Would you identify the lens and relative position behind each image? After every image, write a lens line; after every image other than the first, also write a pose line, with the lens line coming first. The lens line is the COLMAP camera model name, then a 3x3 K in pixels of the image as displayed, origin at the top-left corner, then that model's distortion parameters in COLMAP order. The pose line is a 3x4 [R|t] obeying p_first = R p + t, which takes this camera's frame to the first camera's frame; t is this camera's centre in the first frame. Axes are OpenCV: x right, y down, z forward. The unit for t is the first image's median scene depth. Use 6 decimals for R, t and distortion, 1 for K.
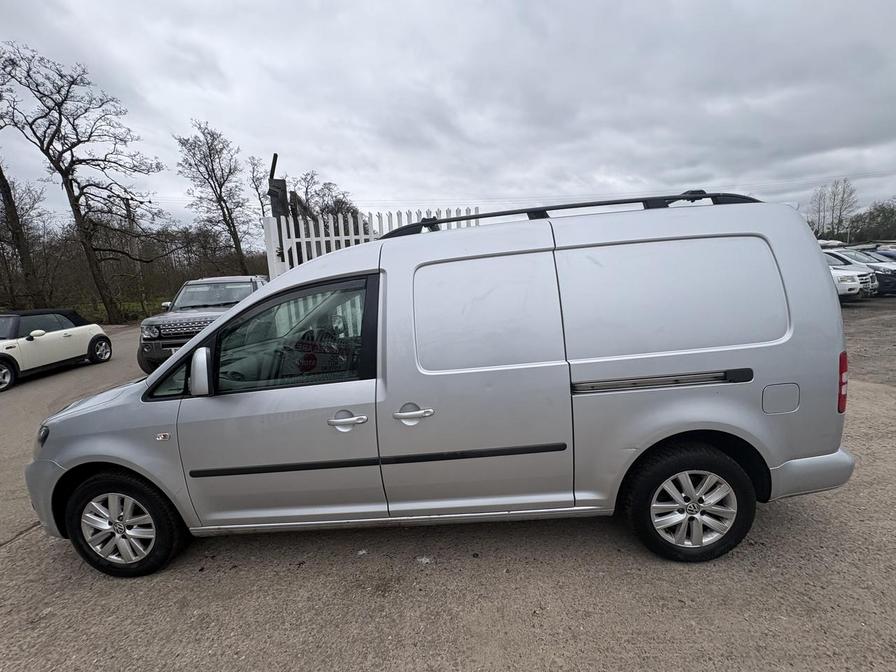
lens RADIAL K [[354.9, 0, 450.4], [0, 354.9, 335.0], [0, 0, 1]] dist [-0.000317, 0.000379]
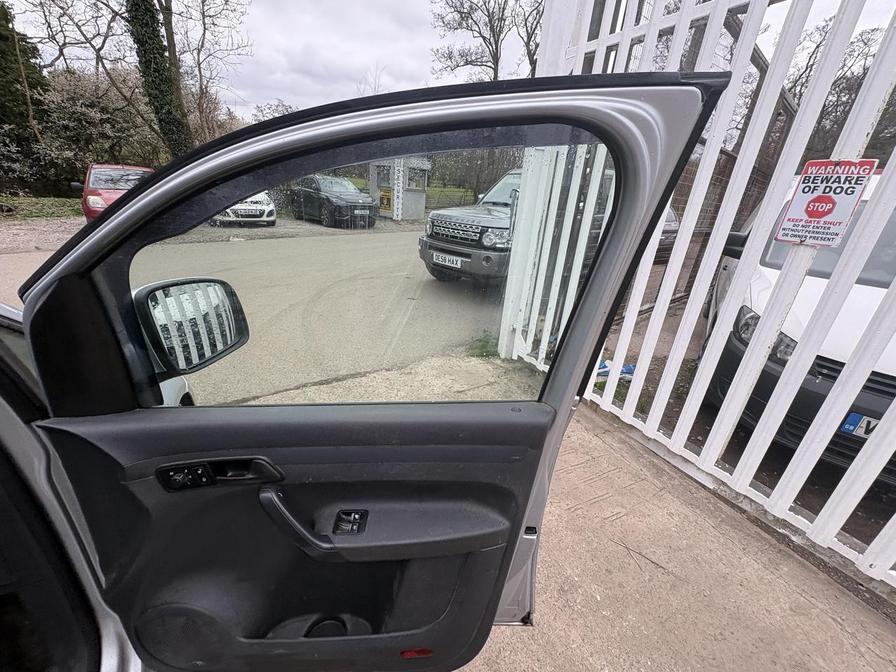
lens RADIAL K [[354.9, 0, 446.8], [0, 354.9, 336.3], [0, 0, 1]] dist [-0.000317, 0.000379]
pose [[0.478468, 0.413759, -0.774514, -0.025040], [-0.219221, 0.910385, 0.350916, -0.025161], [0.850300, 0.001887, 0.526295, 0.198728]]
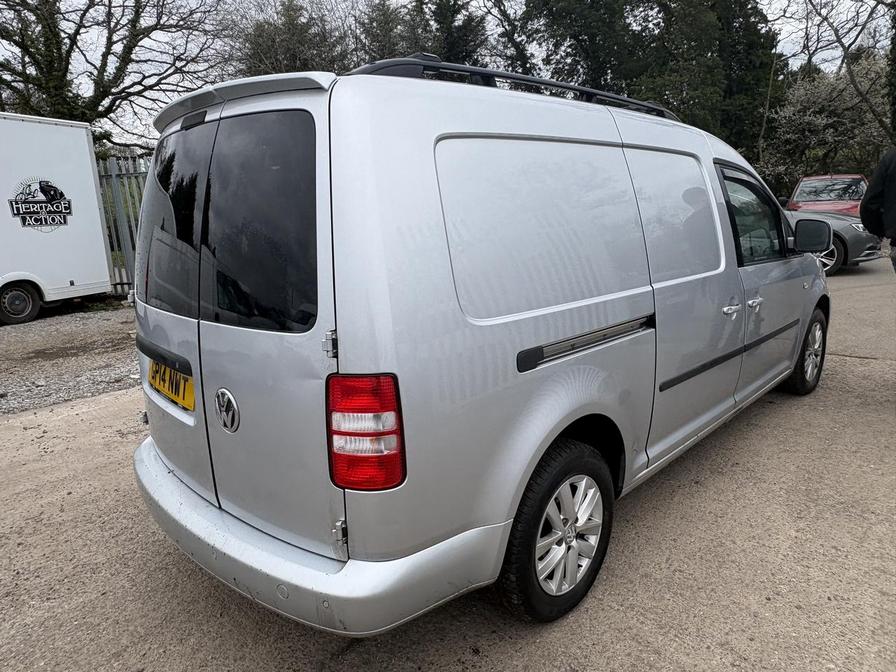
lens RADIAL K [[604.0, 0, 453.6], [0, 604.0, 330.8], [0, 0, 1]] dist [0.001026, 0.001757]
pose [[-0.661775, 0.250104, -0.706754, 0.152714], [-0.027475, 0.933989, 0.356244, -0.041830], [0.749199, 0.255171, -0.611219, 0.228253]]
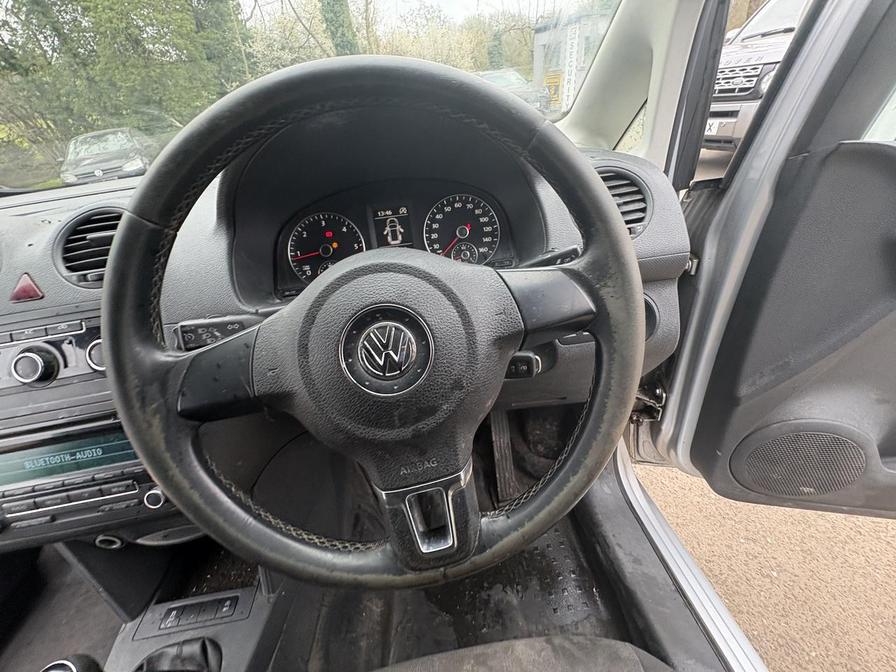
lens RADIAL K [[354.9, 0, 447.9], [0, 354.9, 335.2], [0, 0, 1]] dist [-0.000317, 0.000379]
pose [[0.168595, 0.585851, -0.792688, -0.041603], [-0.043458, 0.807836, 0.587804, -0.002430], [0.984727, -0.064652, 0.161657, 0.157520]]
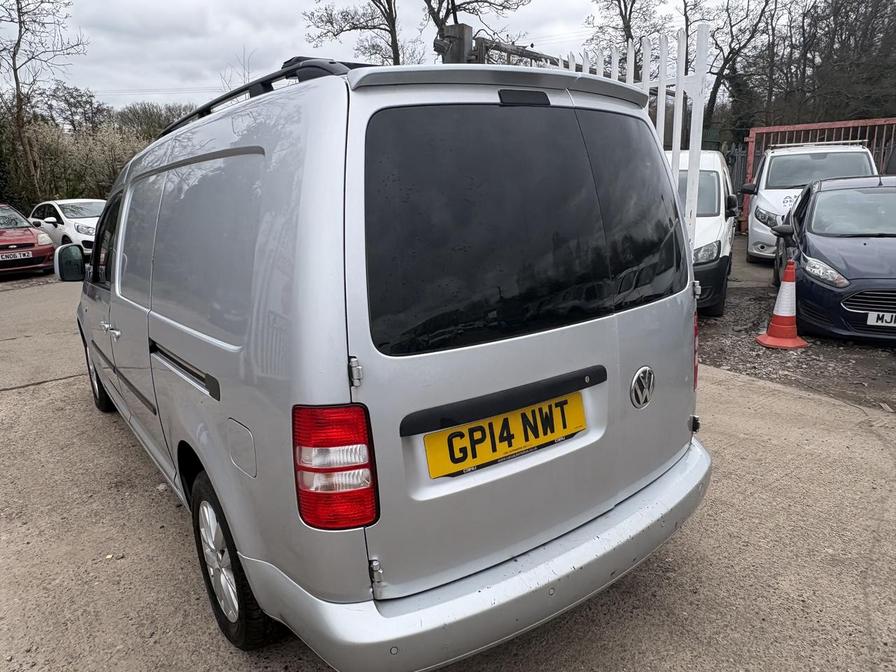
lens RADIAL K [[604.0, 0, 450.8], [0, 604.0, 328.4], [0, 0, 1]] dist [0.001026, 0.001757]
pose [[0.634366, 0.213760, -0.742890, 0.164858], [-0.112498, 0.976305, 0.184858, -0.020028], [0.764803, -0.033694, 0.643383, 0.057458]]
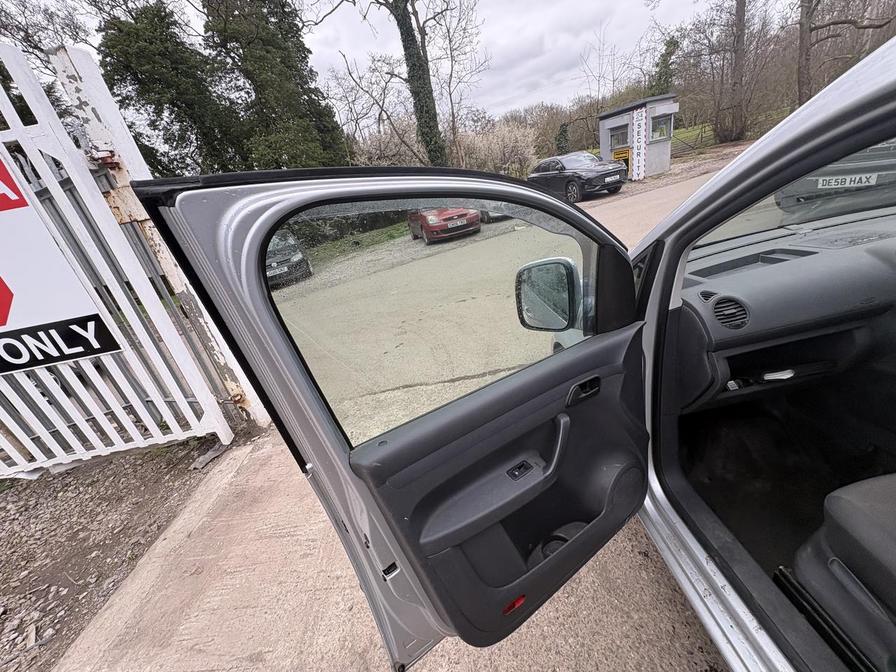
lens RADIAL K [[354.9, 0, 445.9], [0, 354.9, 336.3], [0, 0, 1]] dist [-0.000317, 0.000379]
pose [[0.071656, 0.428167, -0.900854, -0.018776], [0.060180, 0.899675, 0.432393, -0.009268], [0.995612, -0.085197, 0.038700, 0.064054]]
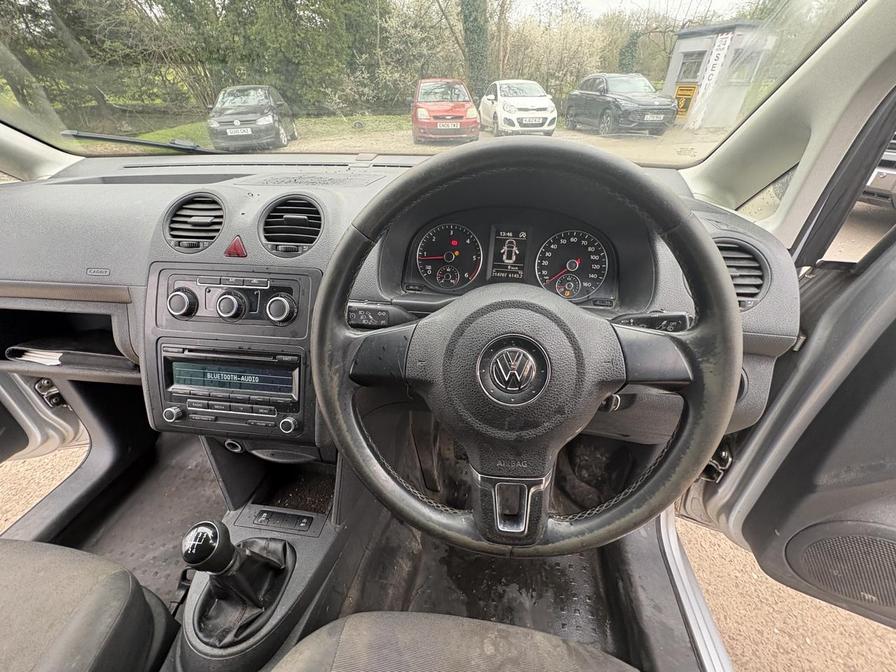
lens RADIAL K [[354.9, 0, 449.1], [0, 354.9, 335.9], [0, 0, 1]] dist [-0.000317, 0.000379]
pose [[-0.097760, 0.612384, -0.784493, -0.039352], [-0.137516, 0.772395, 0.620077, -0.005758], [0.985663, 0.168499, 0.008703, 0.153579]]
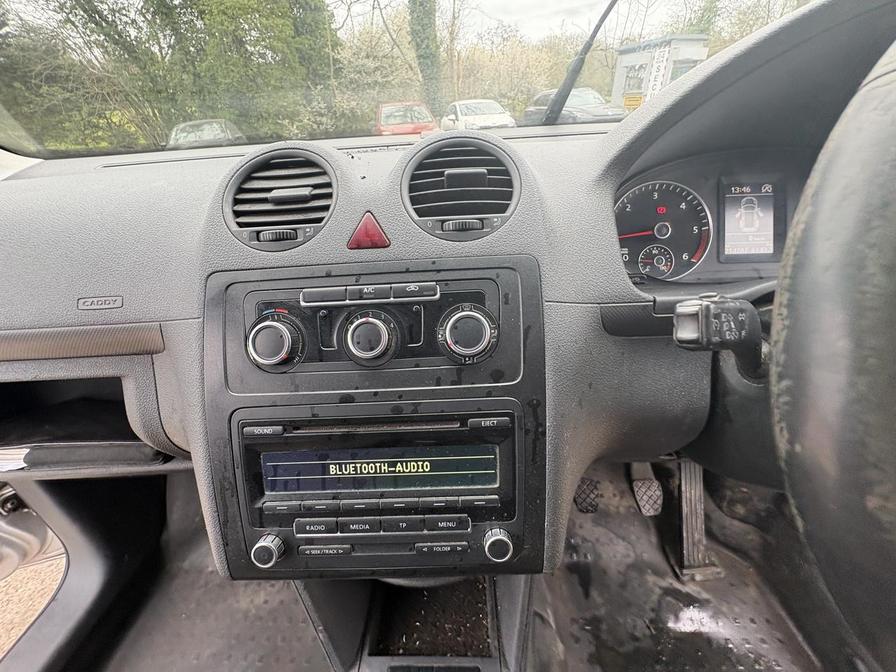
lens RADIAL K [[354.9, 0, 448.1], [0, 354.9, 334.6], [0, 0, 1]] dist [-0.000317, 0.000379]
pose [[0.018897, 0.571894, -0.820110, -0.049444], [-0.094654, 0.817595, 0.567960, 0.003918], [0.995331, 0.066894, 0.069582, 0.137291]]
